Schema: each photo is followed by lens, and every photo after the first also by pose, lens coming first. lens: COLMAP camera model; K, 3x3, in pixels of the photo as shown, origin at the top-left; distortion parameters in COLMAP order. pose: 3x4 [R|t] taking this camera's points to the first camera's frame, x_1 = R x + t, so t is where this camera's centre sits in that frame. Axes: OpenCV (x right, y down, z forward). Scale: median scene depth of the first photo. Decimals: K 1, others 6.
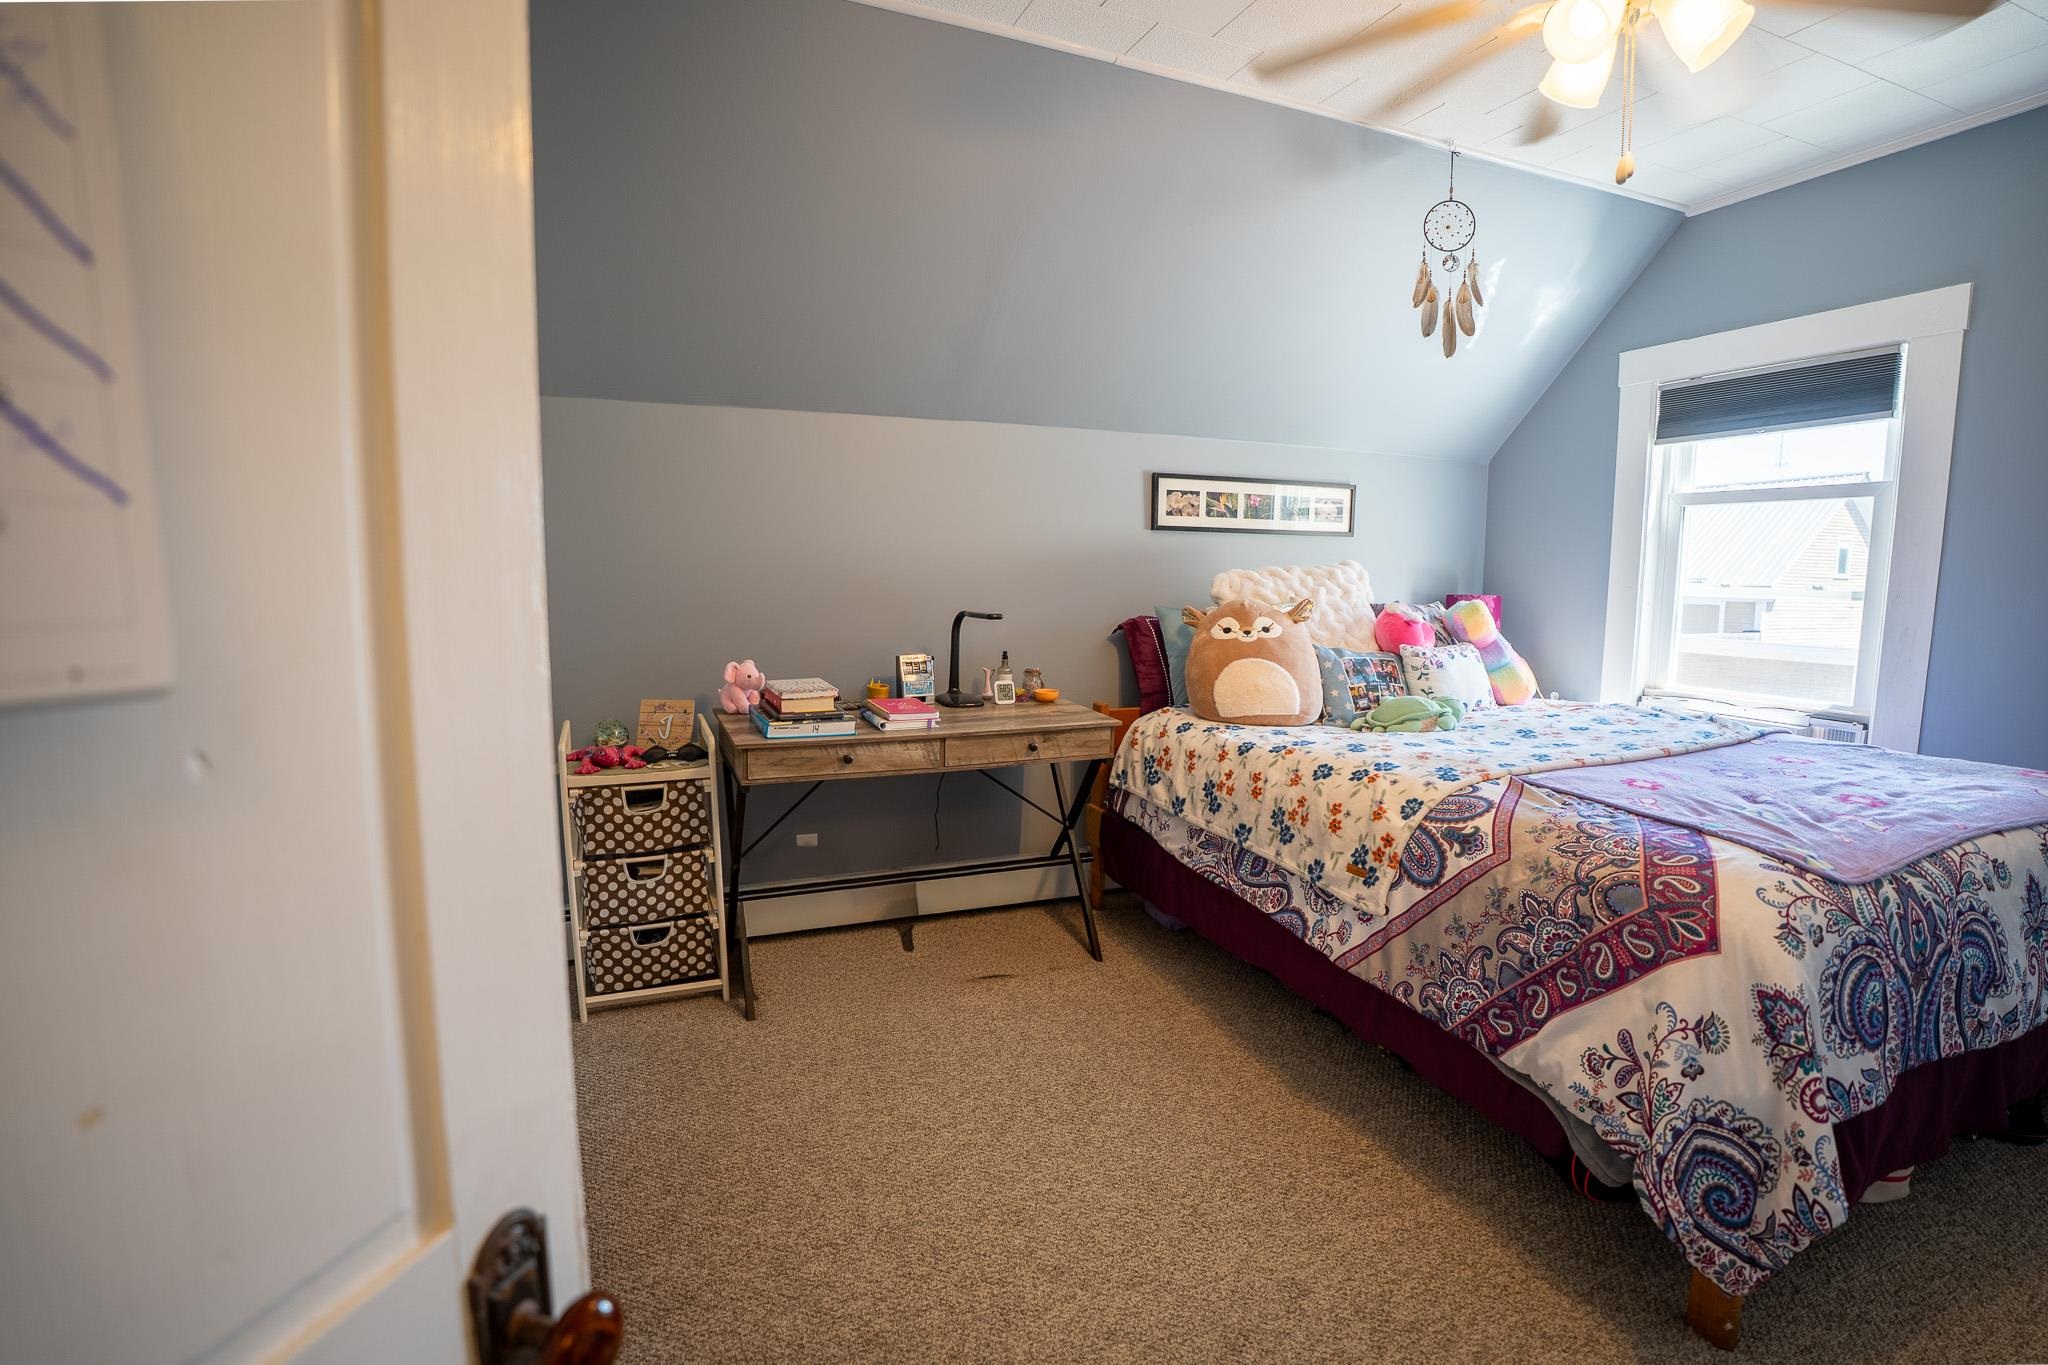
lens RADIAL K [[978.3, 0, 1021.5], [0, 978.3, 690.0], [0, 0, 1]] dist [-0.005133, -0.000117]
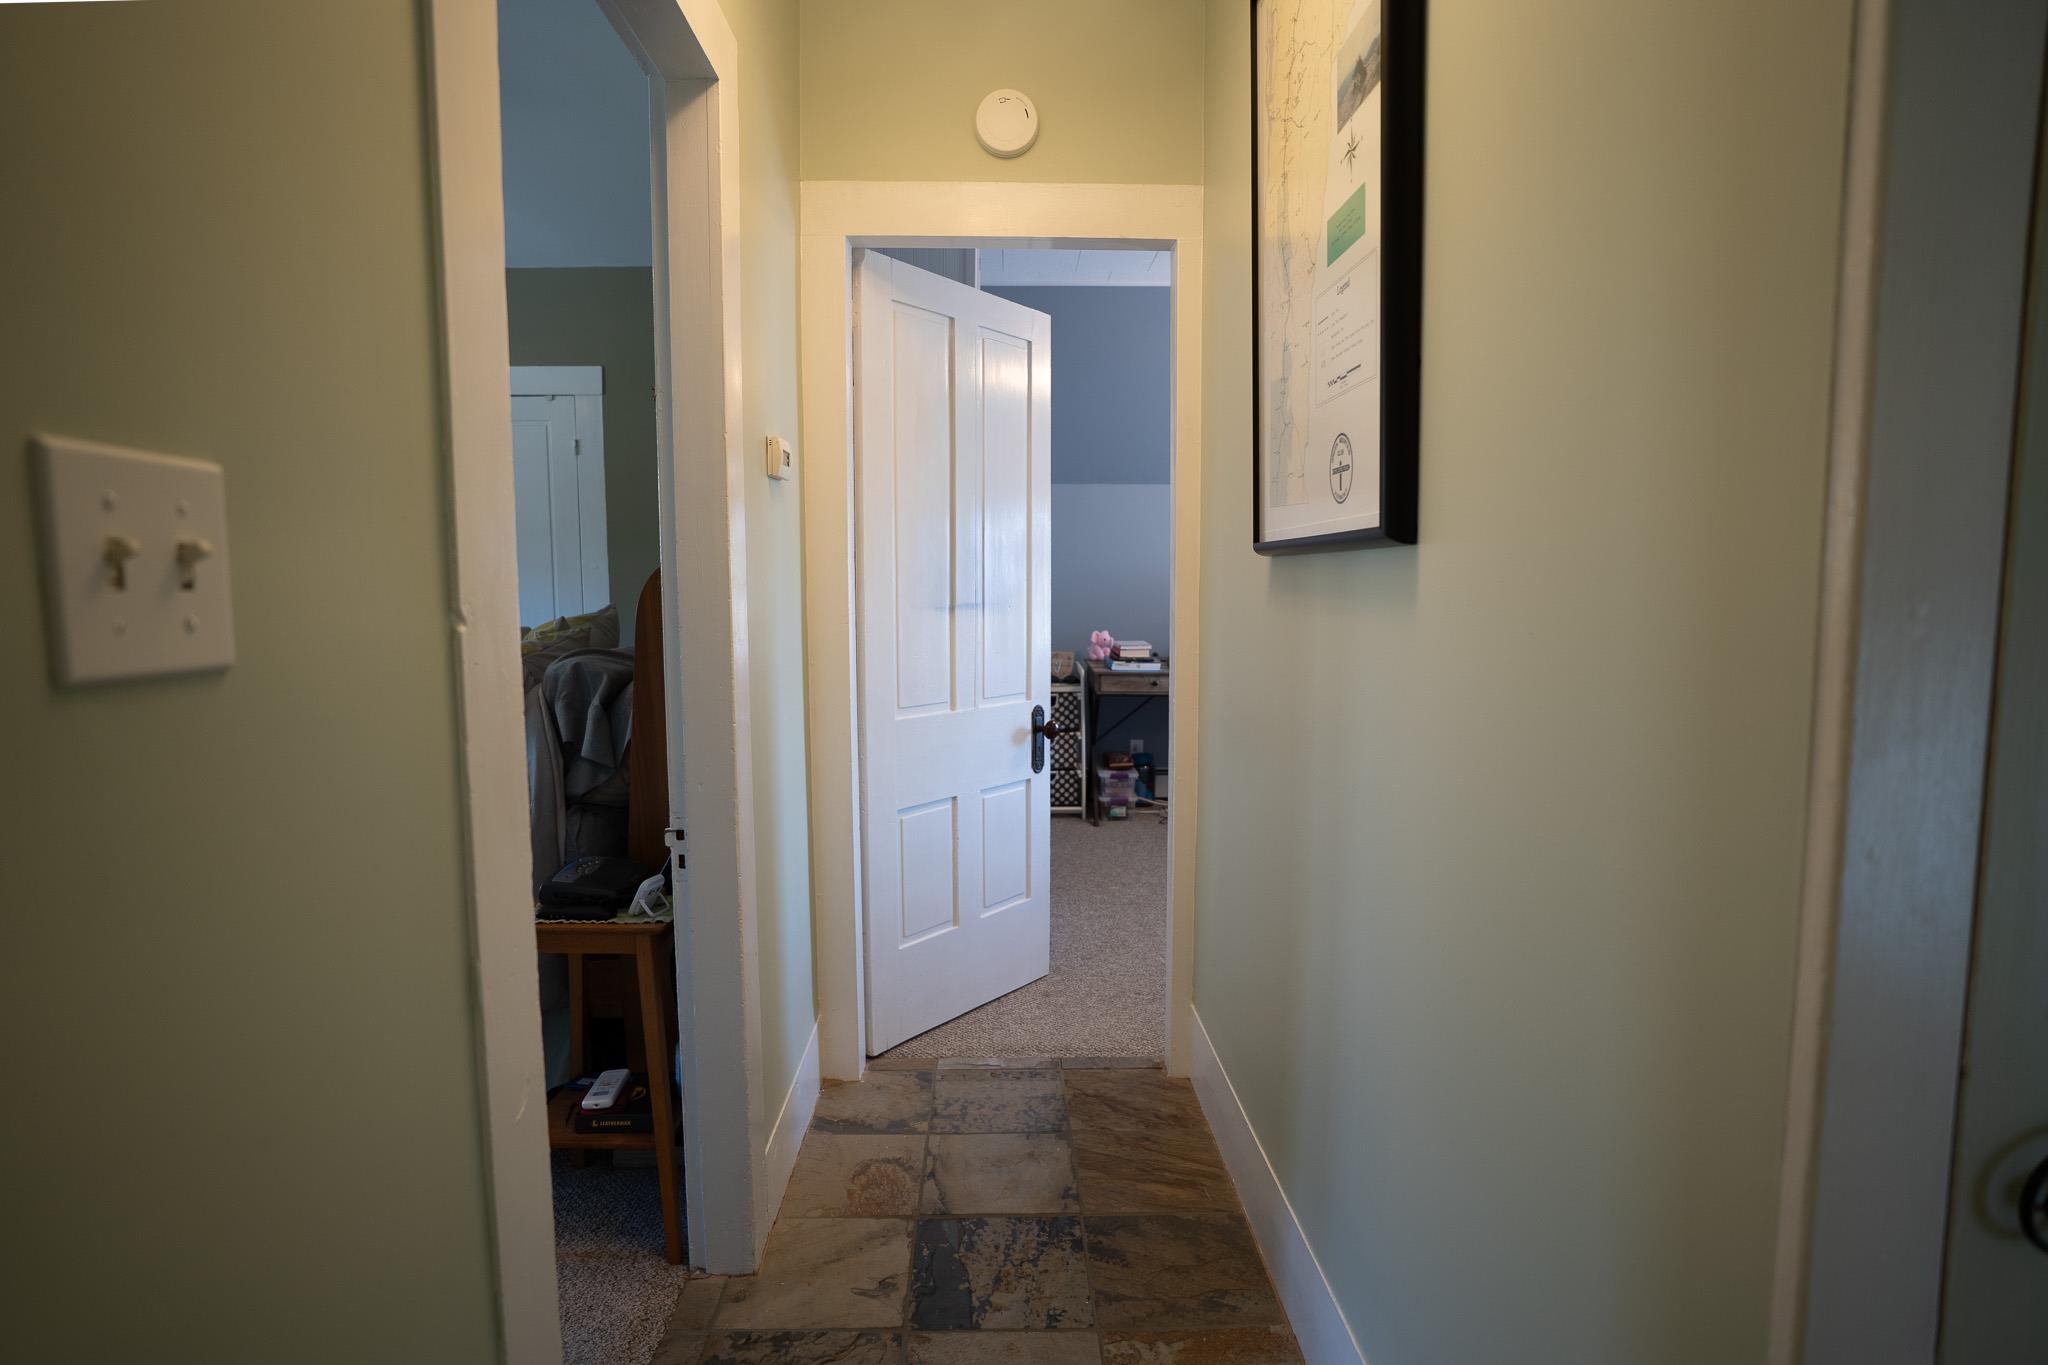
lens RADIAL K [[1016.4, 0, 1019.6], [0, 1016.4, 676.0], [0, 0, 1]] dist [-0.000326, -0.000002]
pose [[0.929817, 0.035415, -0.366314, 0.264755], [-0.046298, 0.998708, -0.020964, 0.103941], [0.365098, 0.036452, 0.930255, -0.795041]]
